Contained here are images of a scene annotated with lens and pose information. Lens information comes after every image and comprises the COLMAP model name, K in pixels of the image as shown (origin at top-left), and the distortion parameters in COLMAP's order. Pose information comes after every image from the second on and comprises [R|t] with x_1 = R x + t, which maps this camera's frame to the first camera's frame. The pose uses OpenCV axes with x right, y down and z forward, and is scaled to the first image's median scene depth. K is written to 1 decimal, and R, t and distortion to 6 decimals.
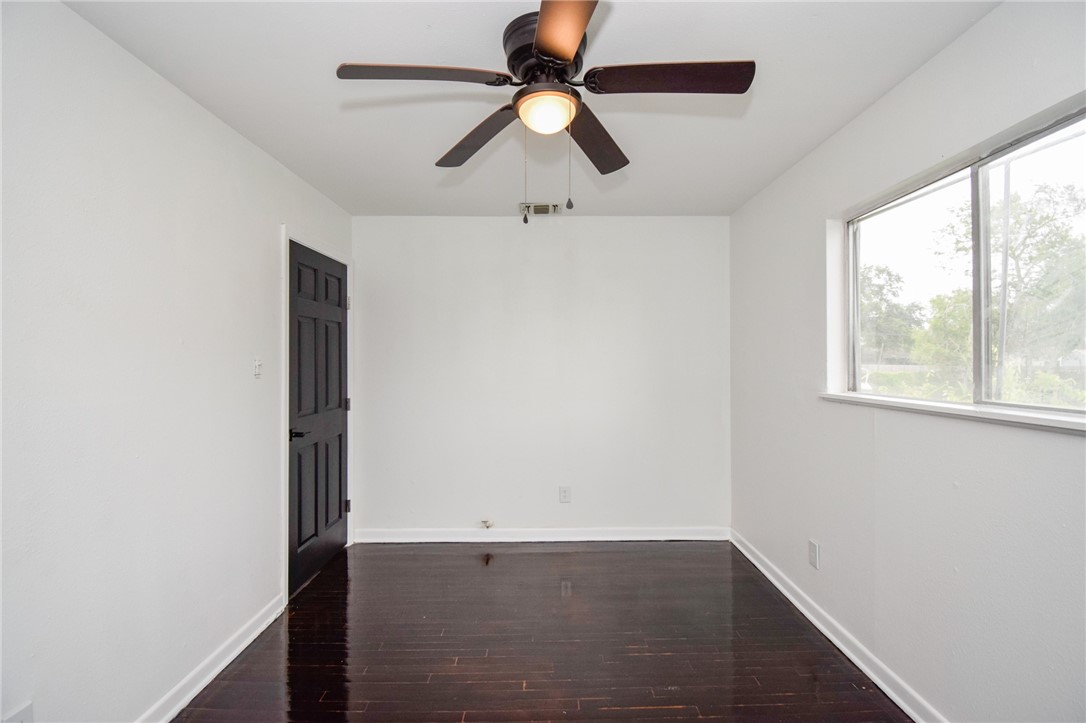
lens RADIAL K [[479.7, 0, 549.0], [0, 479.7, 357.8], [0, 0, 1]] dist [0.019836, -0.025895]
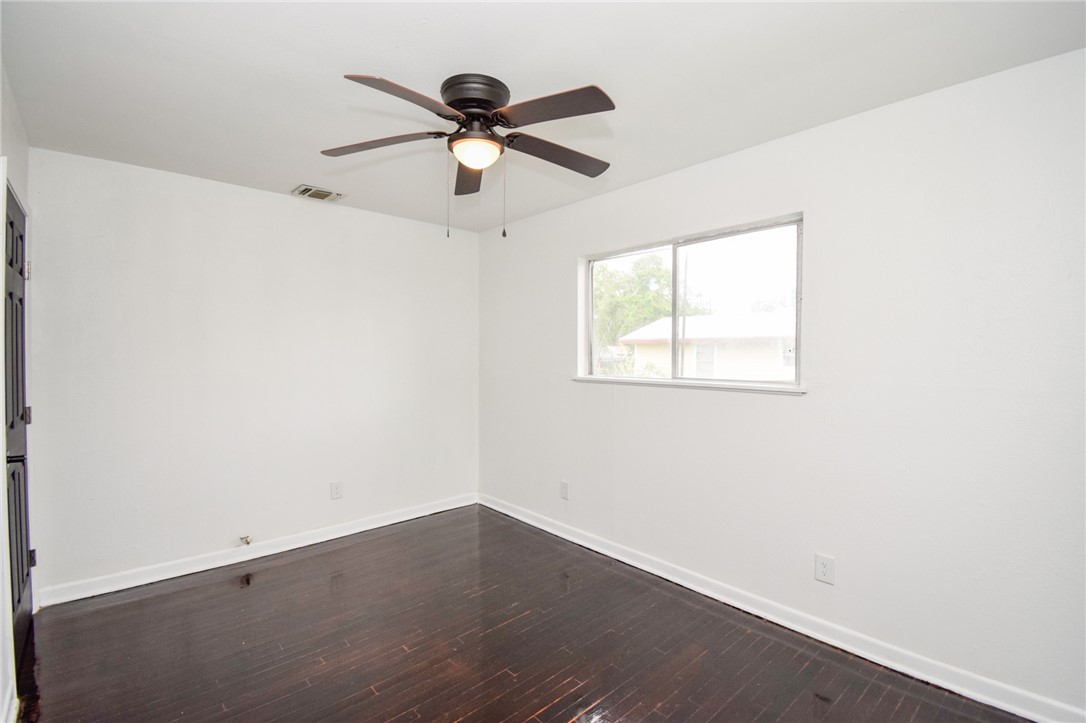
lens RADIAL K [[479.7, 0, 549.0], [0, 479.7, 357.8], [0, 0, 1]] dist [0.019836, -0.025895]
pose [[0.752241, -0.005178, 0.658868, -0.415631], [-0.004590, 0.999904, 0.013098, -0.001829], [-0.658872, -0.012877, 0.752145, -0.030025]]
